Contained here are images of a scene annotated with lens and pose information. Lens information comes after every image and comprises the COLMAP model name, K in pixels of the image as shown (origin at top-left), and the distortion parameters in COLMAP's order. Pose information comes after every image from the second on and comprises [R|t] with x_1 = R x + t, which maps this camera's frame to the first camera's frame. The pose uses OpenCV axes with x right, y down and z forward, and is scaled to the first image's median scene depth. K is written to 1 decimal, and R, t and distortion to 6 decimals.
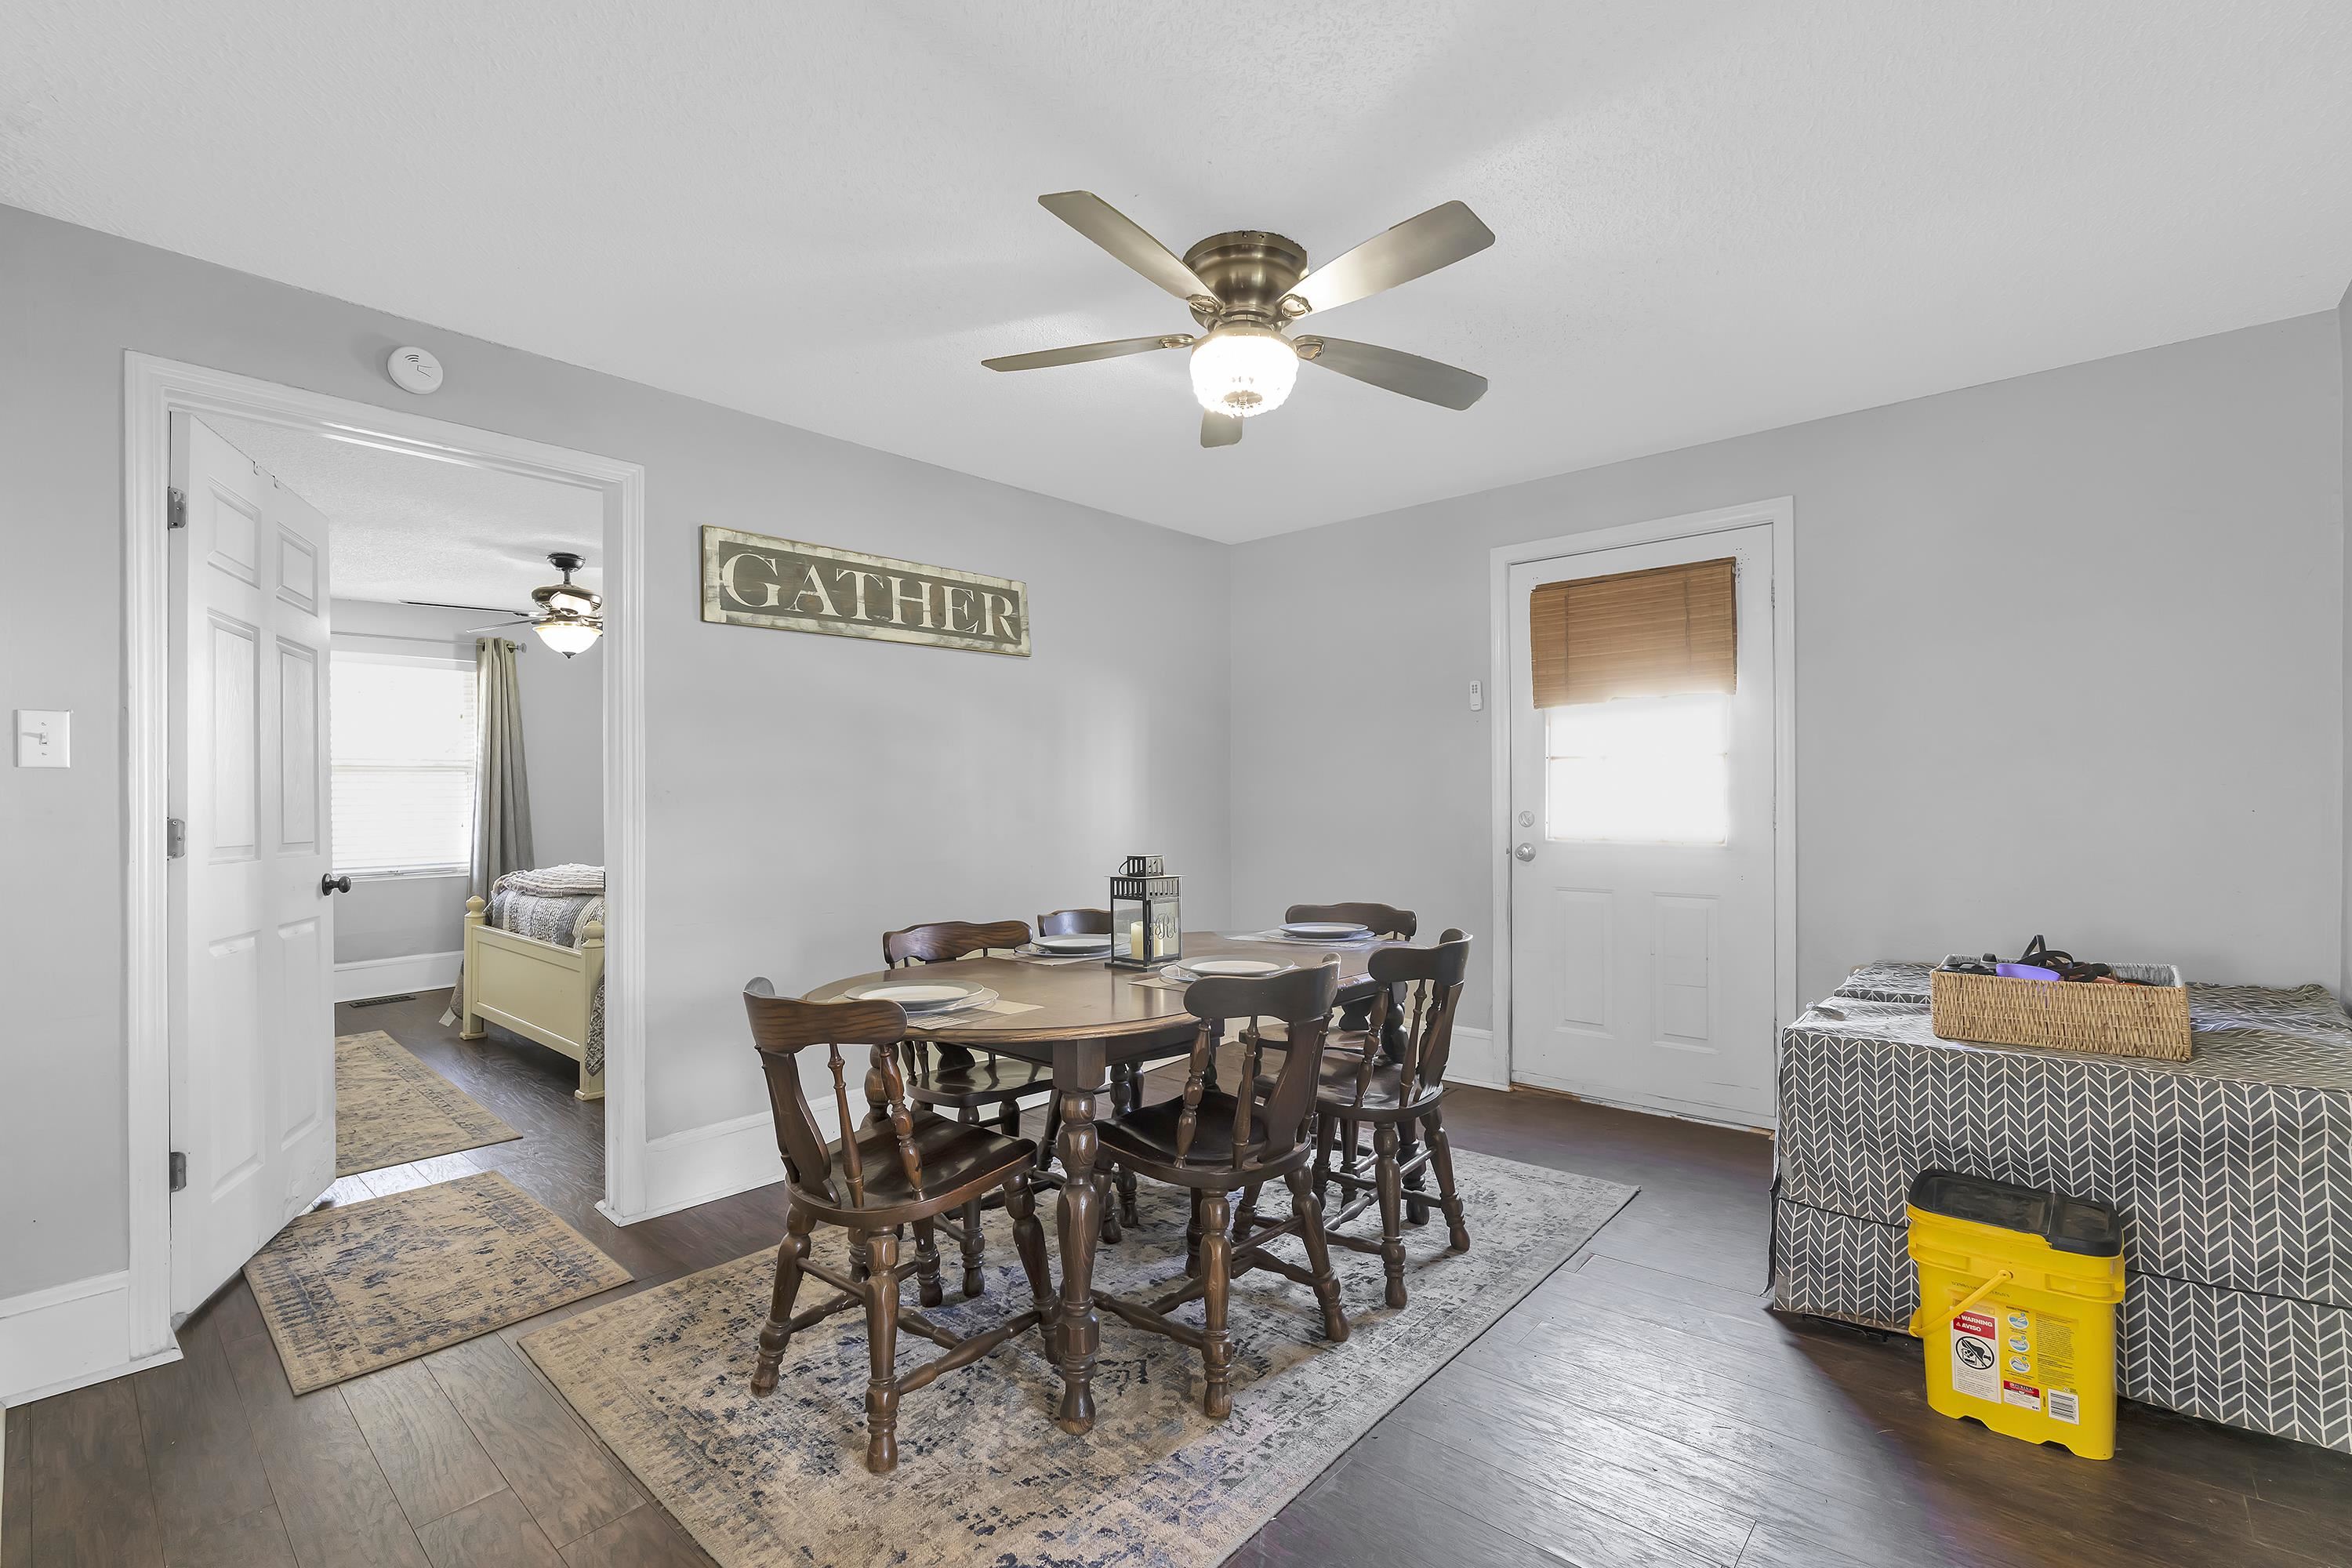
lens RADIAL K [[1038.5, 0, 1176.2], [0, 1038.5, 802.7], [0, 0, 1]] dist [-0.003273, -0.000144]
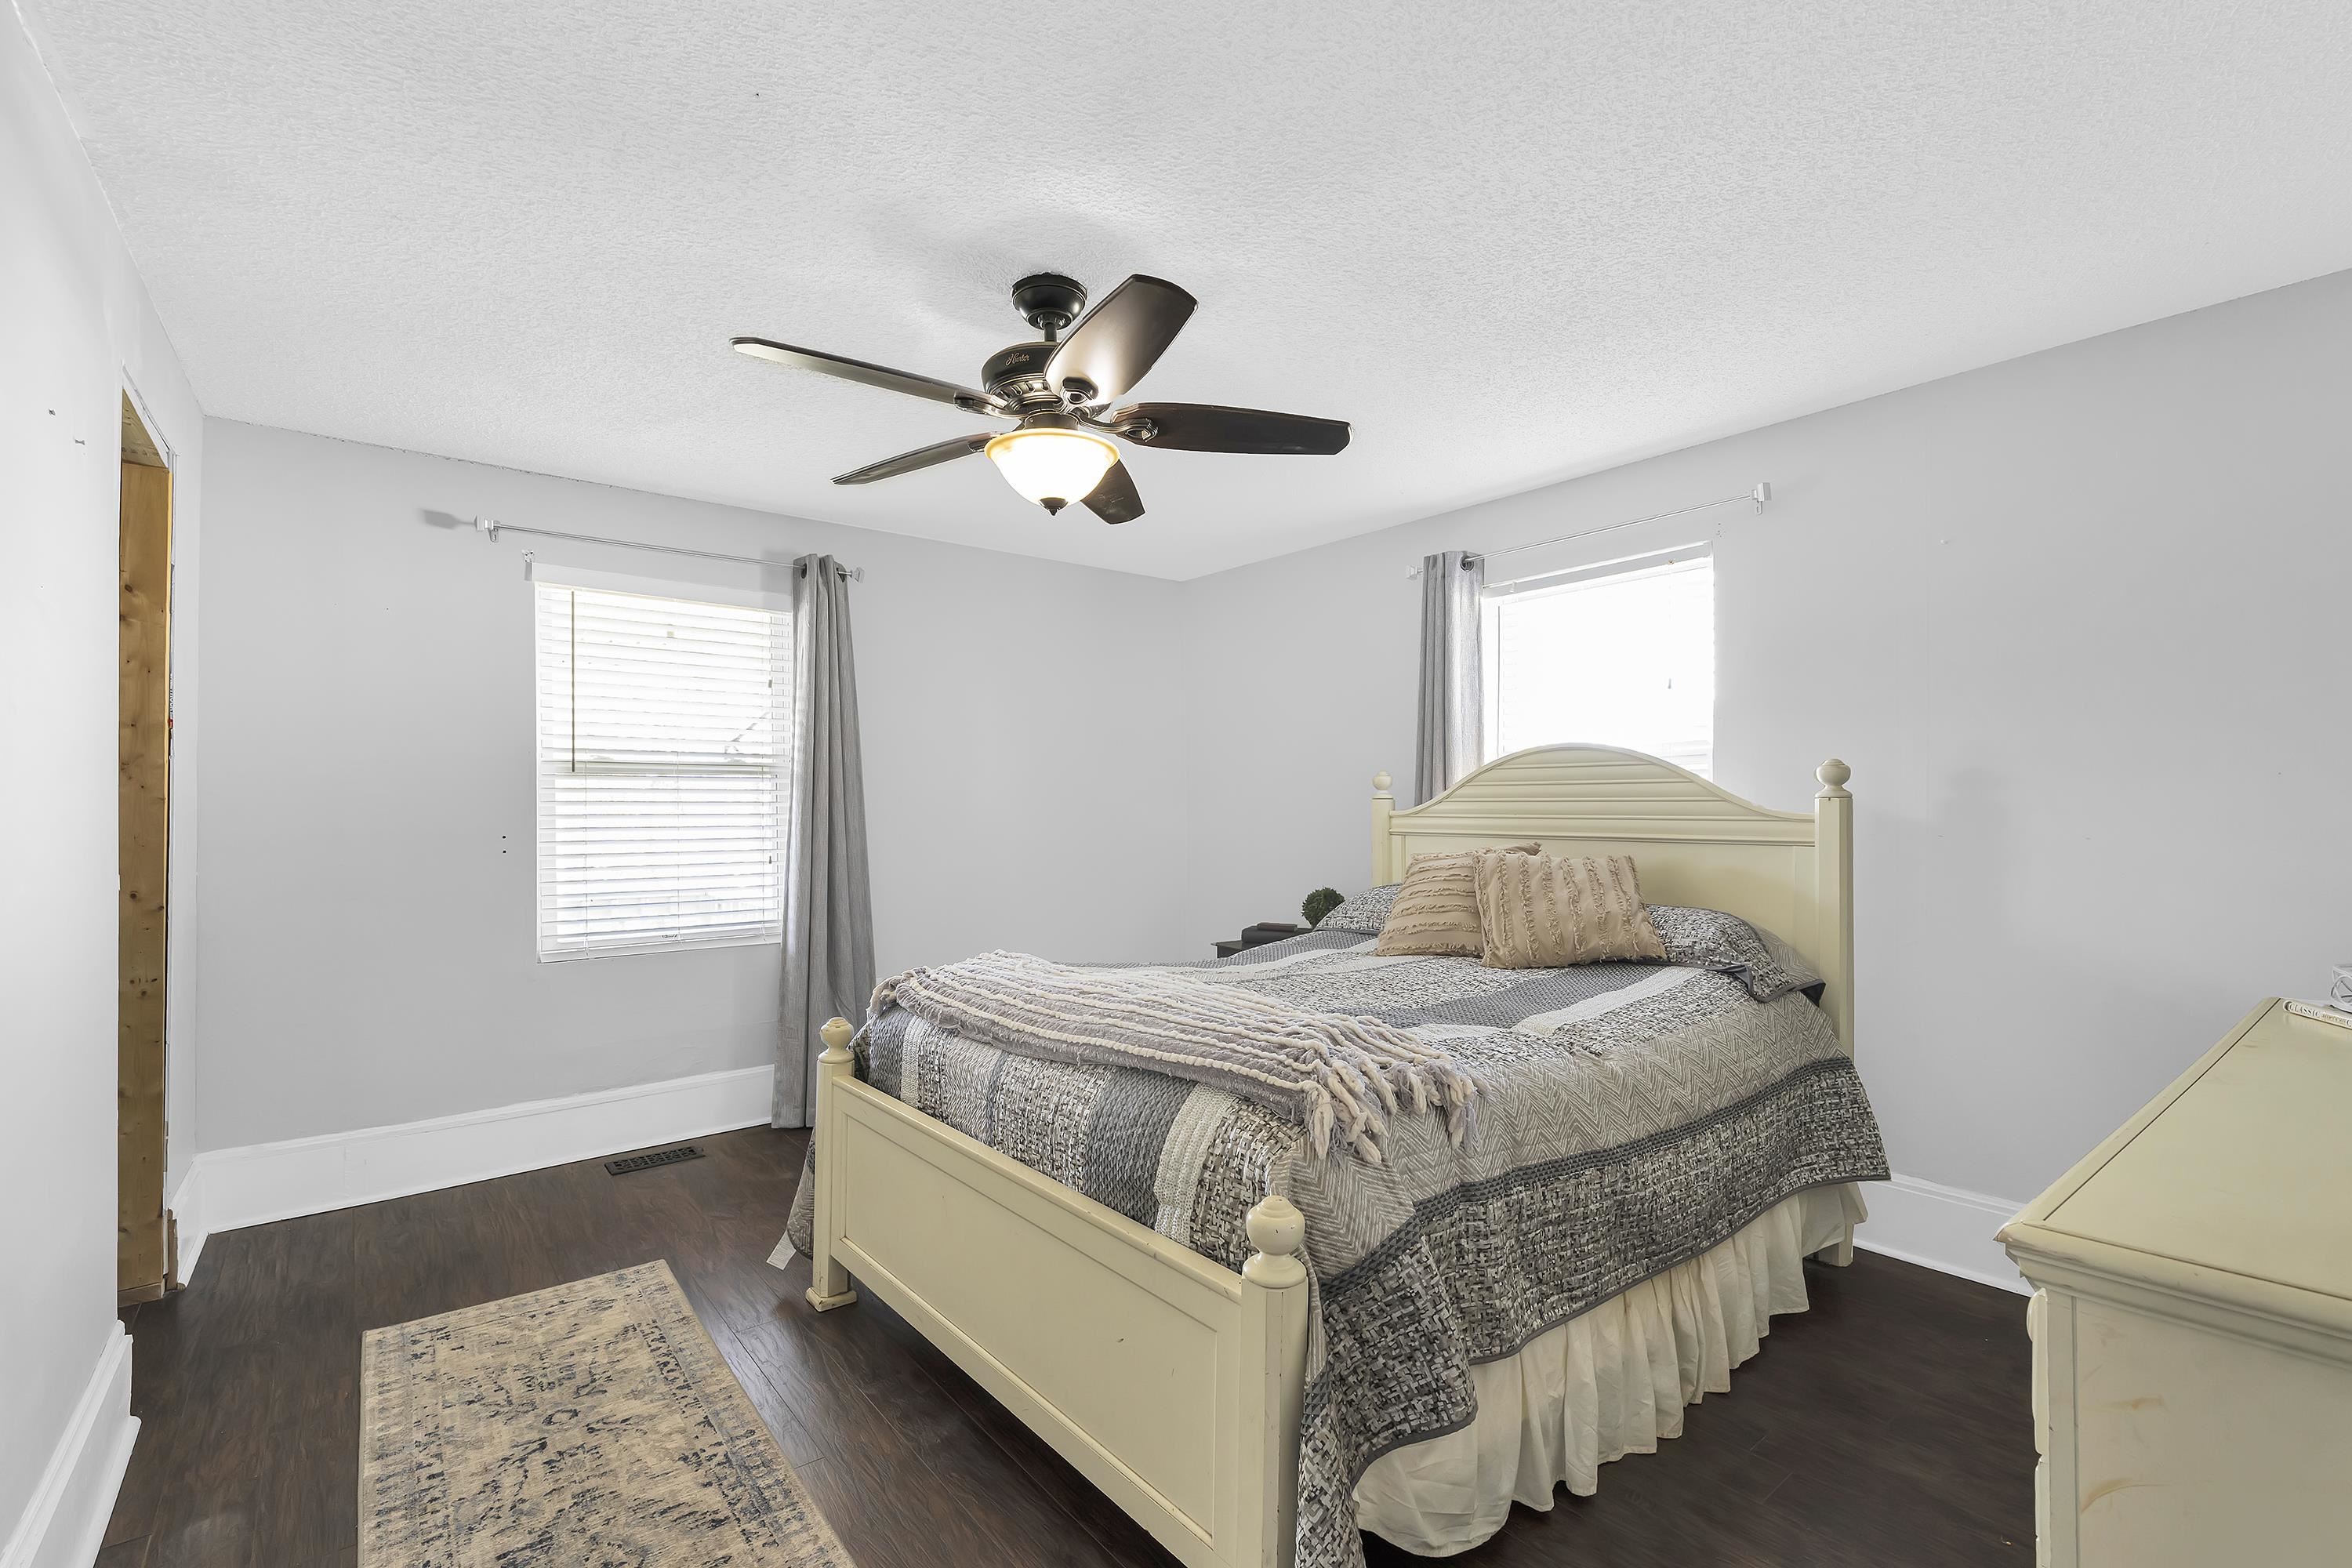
lens RADIAL K [[1038.5, 0, 1176.2], [0, 1038.5, 802.7], [0, 0, 1]] dist [-0.003273, -0.000144]
pose [[0.986954, -0.003347, -0.160967, -0.433061], [0.001055, 0.999897, -0.014326, -0.005858], [0.160999, 0.013970, 0.986856, 0.530757]]
